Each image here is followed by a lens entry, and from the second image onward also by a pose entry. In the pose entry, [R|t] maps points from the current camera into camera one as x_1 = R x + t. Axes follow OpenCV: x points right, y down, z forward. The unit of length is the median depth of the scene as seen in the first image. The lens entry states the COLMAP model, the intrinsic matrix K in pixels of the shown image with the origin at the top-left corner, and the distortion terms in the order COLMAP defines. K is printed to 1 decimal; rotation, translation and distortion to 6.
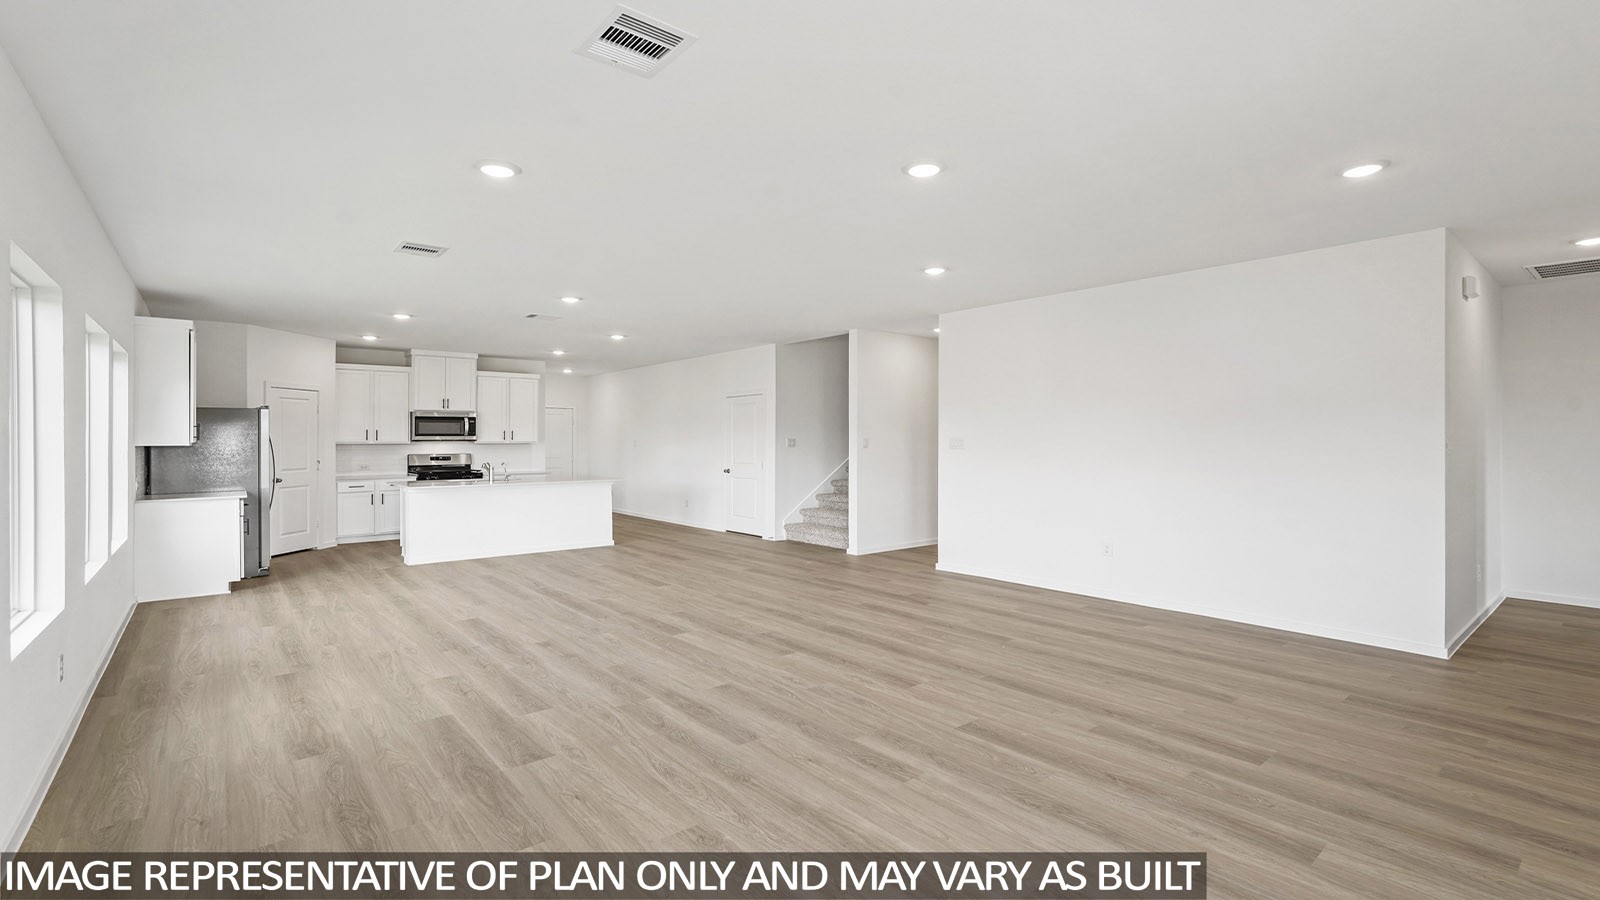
lens RADIAL K [[710.5, 0, 811.8], [0, 710.5, 440.7], [0, 0, 1]] dist [-0.012006, 0.004581]
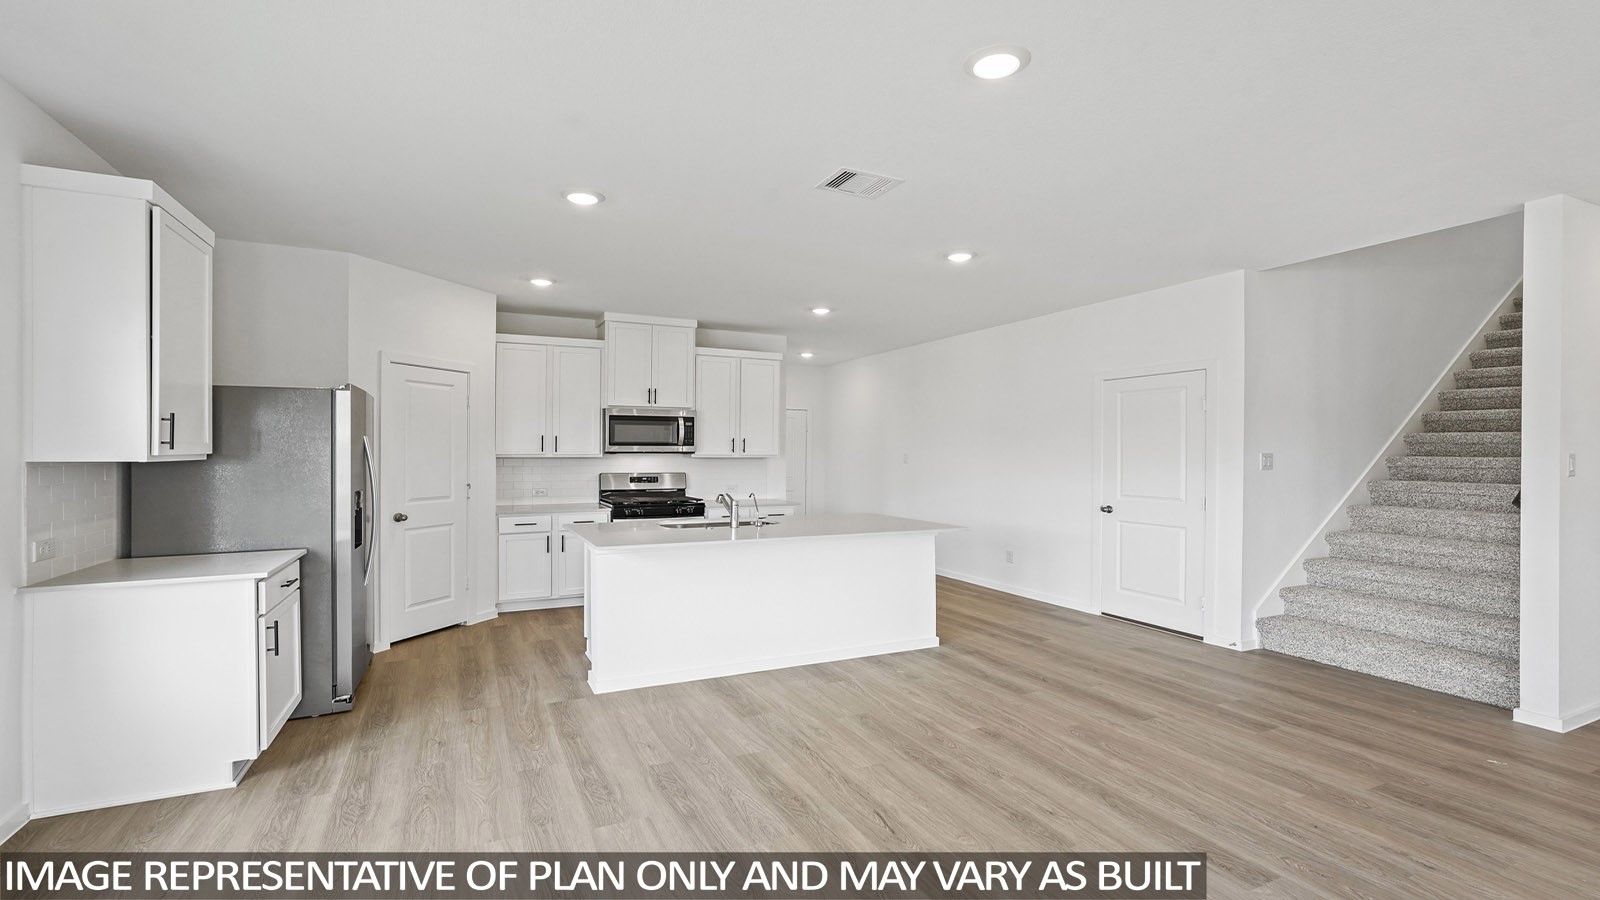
lens RADIAL K [[710.5, 0, 806.6], [0, 710.5, 456.9], [0, 0, 1]] dist [-0.012006, 0.004581]
pose [[0.970233, 0.006918, -0.242075, -0.224894], [-0.005793, 0.999969, 0.005359, -0.000725], [0.242105, -0.003797, 0.970243, 0.408432]]
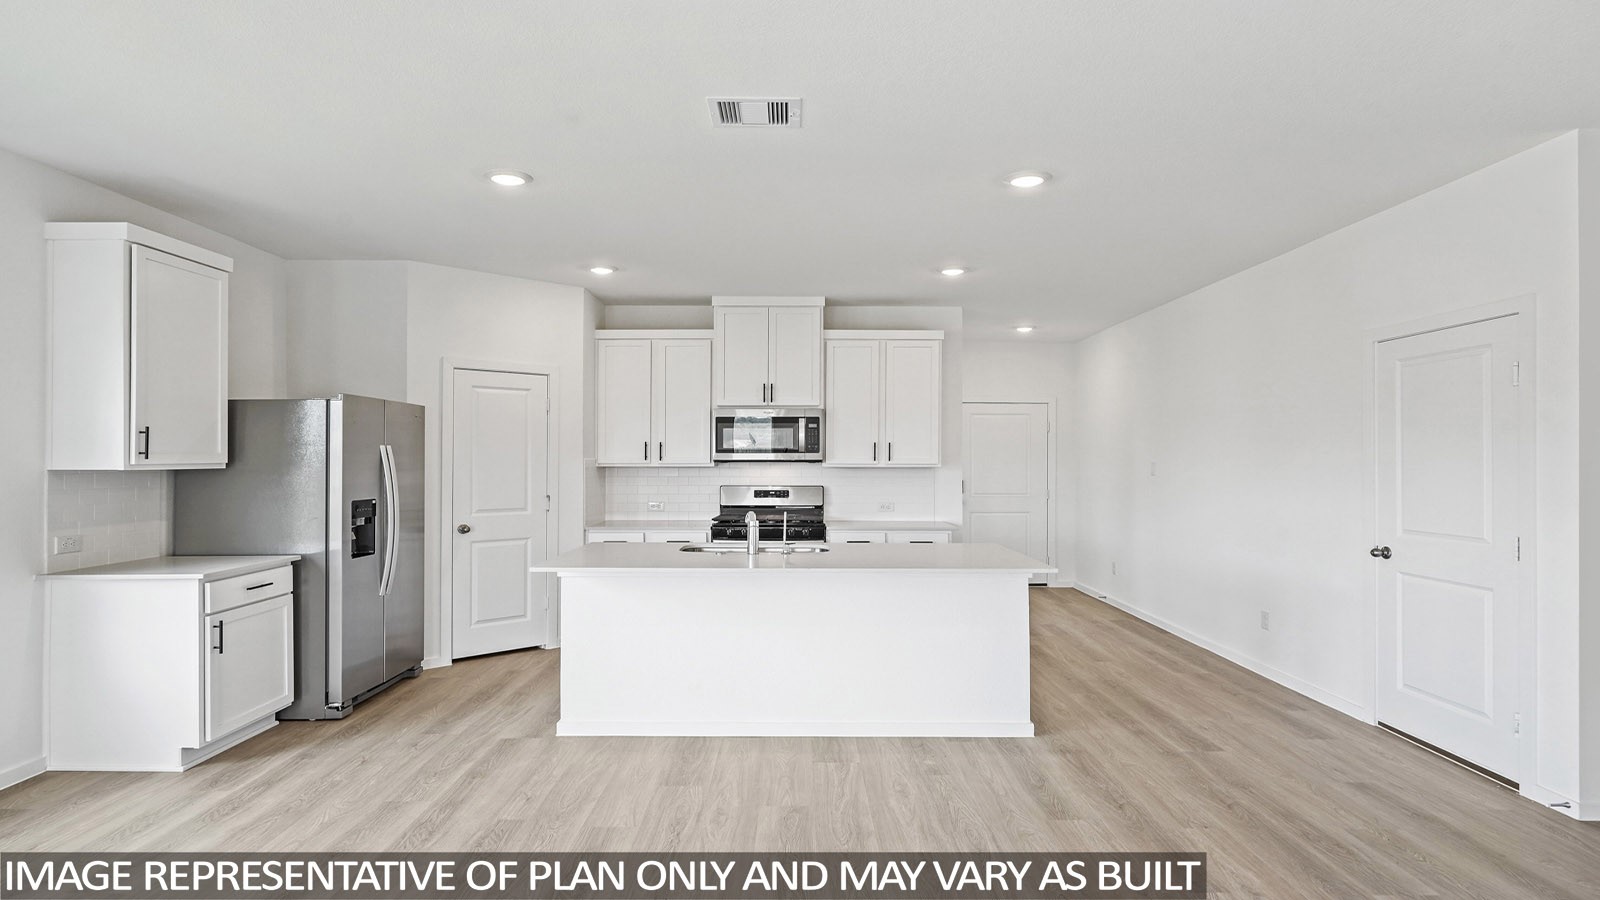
lens RADIAL K [[899.5, 0, 799.3], [0, 899.5, 452.3], [0, 0, 1]] dist [-0.001126, -0.002111]
pose [[0.765776, -0.002636, -0.643102, -0.057461], [-0.003726, 0.999957, -0.008535, -0.001366], [0.643097, 0.008932, 0.765733, 0.501047]]
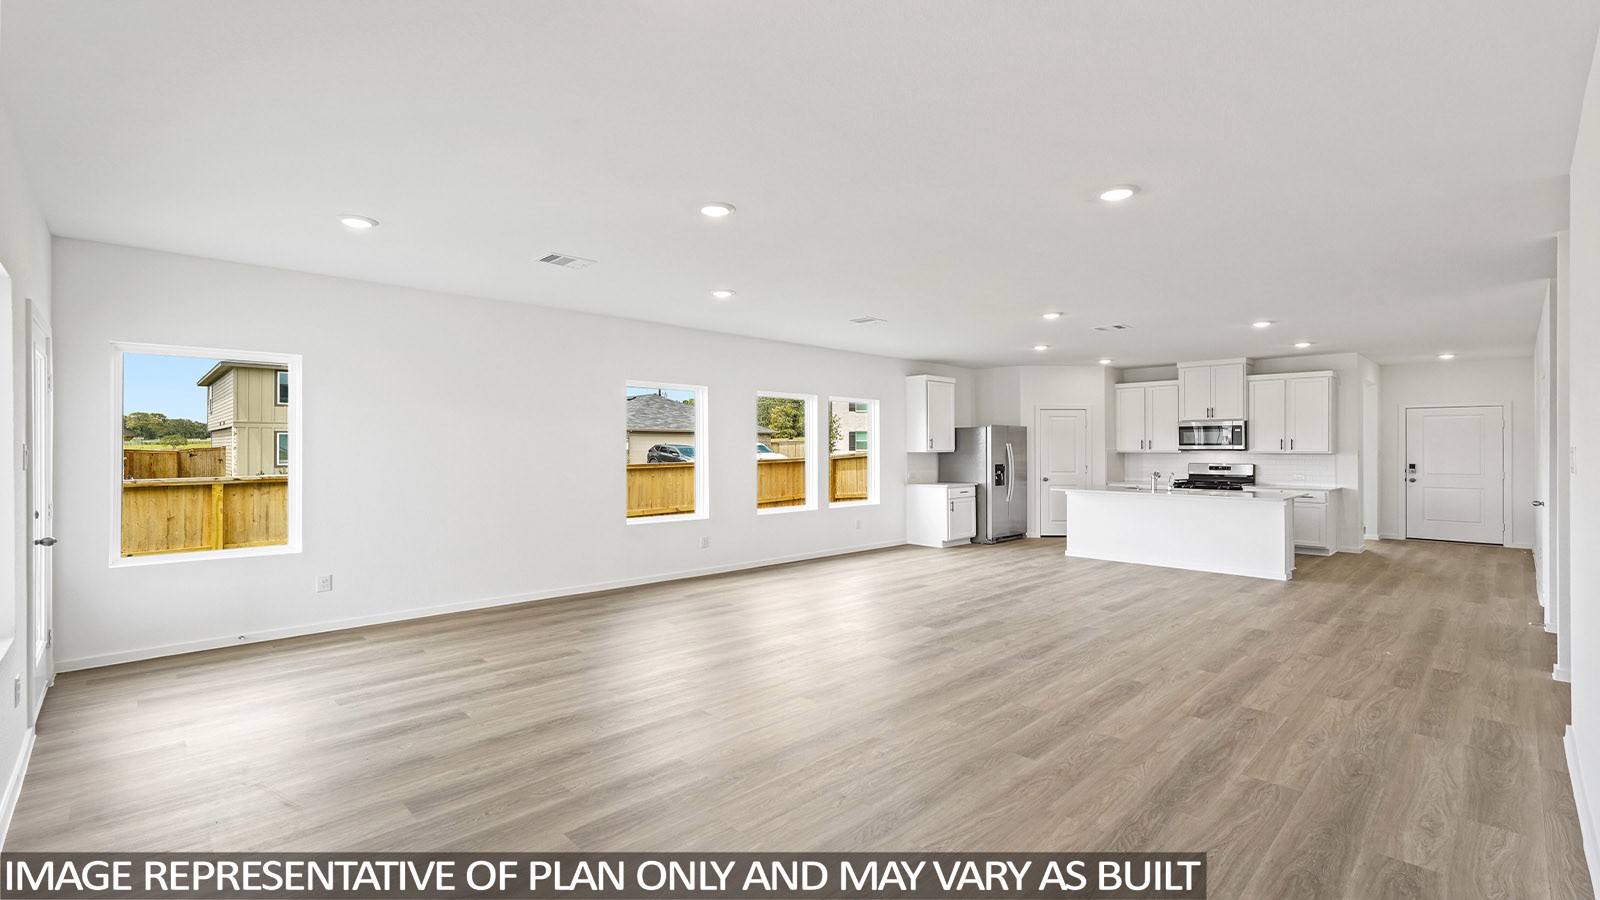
lens RADIAL K [[710.5, 0, 793.3], [0, 710.5, 442.4], [0, 0, 1]] dist [-0.012006, 0.004581]
pose [[0.067550, -0.007400, -0.997688, 0.444124], [-0.003392, 0.999965, -0.007647, -0.001372], [0.997710, 0.003901, 0.067522, 0.358638]]
